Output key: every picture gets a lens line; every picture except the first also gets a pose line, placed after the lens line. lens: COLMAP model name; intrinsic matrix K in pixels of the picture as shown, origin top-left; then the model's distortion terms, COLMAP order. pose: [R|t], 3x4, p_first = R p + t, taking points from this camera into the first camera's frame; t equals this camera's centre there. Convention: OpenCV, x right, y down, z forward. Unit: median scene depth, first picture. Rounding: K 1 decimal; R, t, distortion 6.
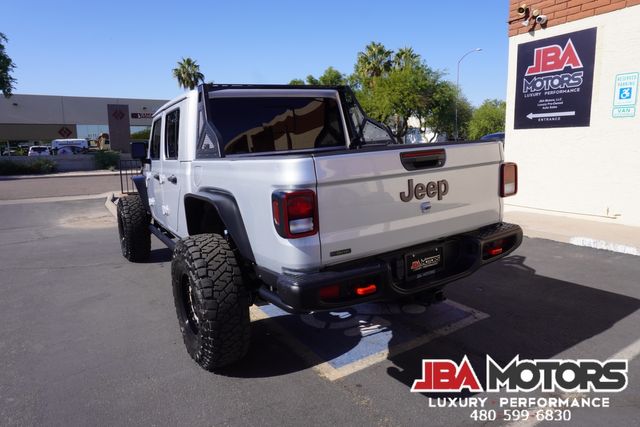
lens RADIAL K [[425.2, 0, 322.2], [0, 425.2, 208.7], [0, 0, 1]] dist [-0.039722, 0.019692]
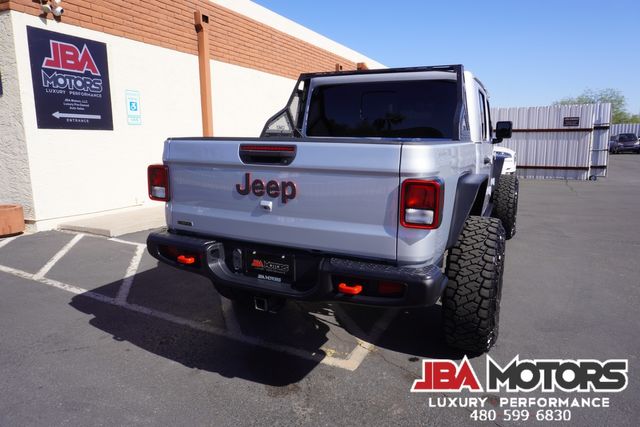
lens RADIAL K [[425.2, 0, 317.9], [0, 425.2, 209.1], [0, 0, 1]] dist [-0.039722, 0.019692]
pose [[-0.525379, -0.097548, 0.845258, -0.585094], [0.158022, 0.964938, 0.209580, -0.130669], [-0.836066, 0.243678, -0.491543, 1.057310]]
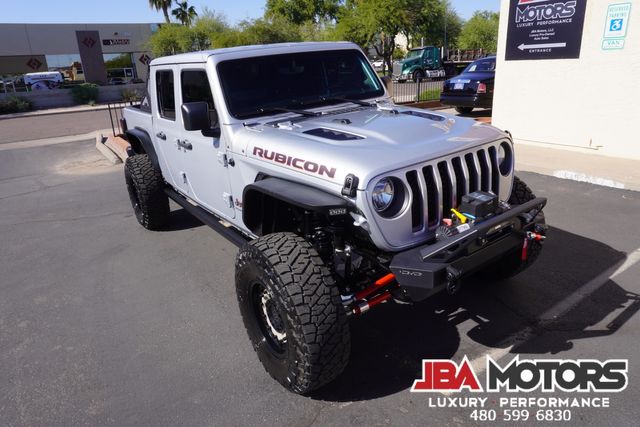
lens RADIAL K [[425.2, 0, 322.6], [0, 425.2, 209.2], [0, 0, 1]] dist [-0.039722, 0.019692]
pose [[0.998734, -0.042800, 0.026426, -0.022681], [0.037357, 0.982939, 0.180100, -0.039828], [-0.033684, -0.178884, 0.983293, -0.037631]]
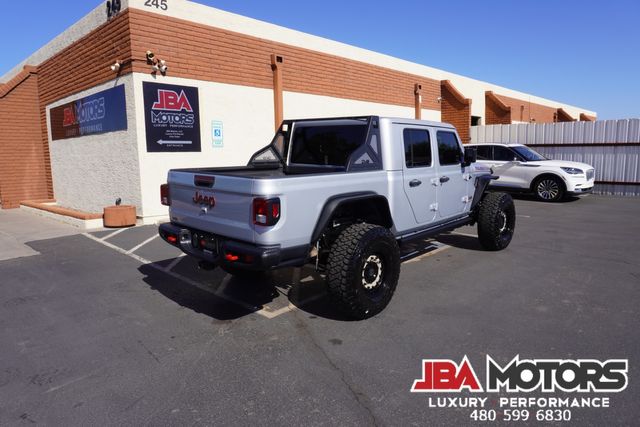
lens RADIAL K [[425.2, 0, 317.7], [0, 425.2, 209.0], [0, 0, 1]] dist [-0.039722, 0.019692]
pose [[-0.259074, -0.093821, 0.961290, -0.877060], [0.170949, 0.975104, 0.141242, -0.128047], [-0.950609, 0.200924, -0.236585, 0.922960]]
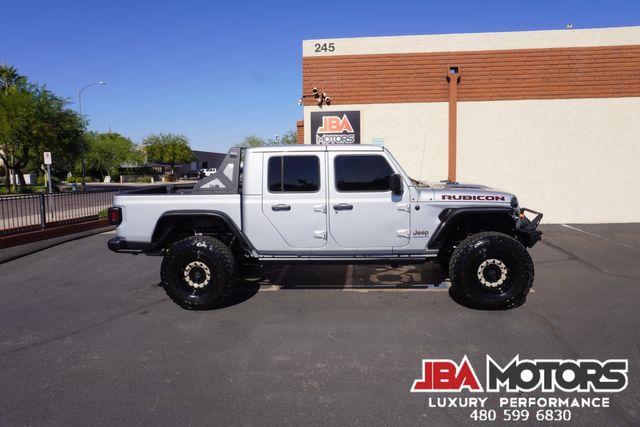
lens RADIAL K [[425.2, 0, 320.6], [0, 425.2, 203.7], [0, 0, 1]] dist [-0.039722, 0.019692]
pose [[0.603389, -0.056522, 0.795441, -0.782699], [0.124079, 0.991991, -0.023633, -0.022694], [-0.787735, 0.112957, 0.605570, 0.085541]]
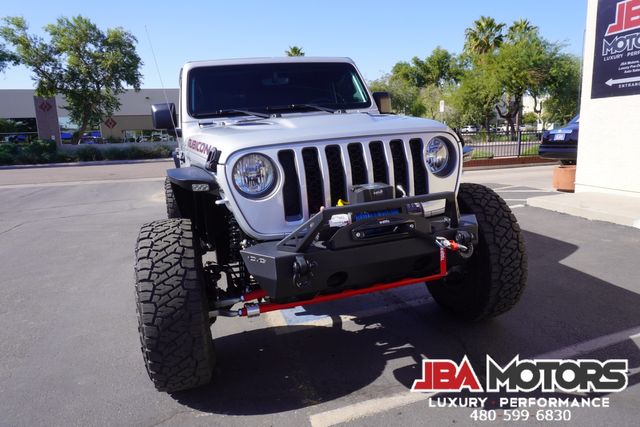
lens RADIAL K [[425.2, 0, 320.7], [0, 425.2, 209.3], [0, 0, 1]] dist [-0.039722, 0.019692]
pose [[0.966759, 0.026954, -0.254265, 0.149661], [-0.018243, 0.999165, 0.036558, 0.020937], [0.255038, -0.030704, 0.966443, 0.007797]]
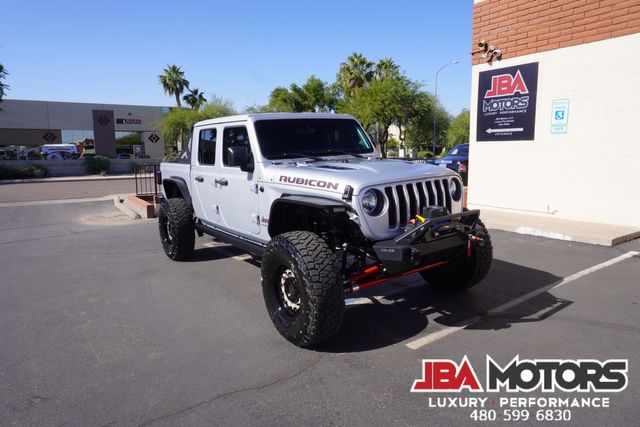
lens RADIAL K [[425.2, 0, 323.0], [0, 425.2, 209.4], [0, 0, 1]] dist [-0.039722, 0.019692]
pose [[0.998918, 0.001090, 0.046493, -0.043331], [-0.000469, 0.999911, -0.013353, 0.023979], [-0.046503, 0.013317, 0.998829, -0.201172]]
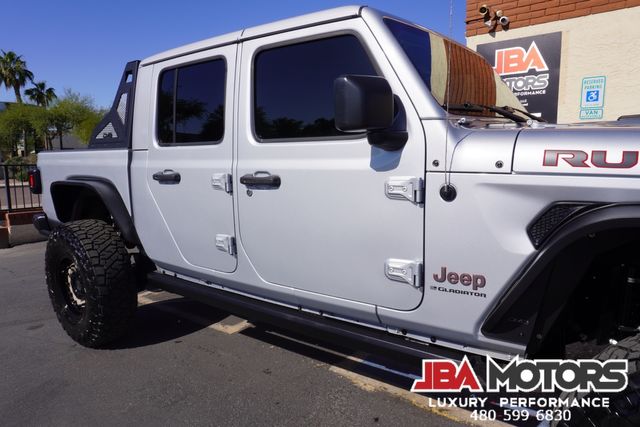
lens RADIAL K [[425.2, 0, 322.0], [0, 425.2, 206.9], [0, 0, 1]] dist [-0.039722, 0.019692]
pose [[0.940035, -0.033679, 0.339411, -0.233415], [0.045392, 0.998614, -0.026627, -0.002151], [-0.338044, 0.040436, 0.940261, 0.219035]]
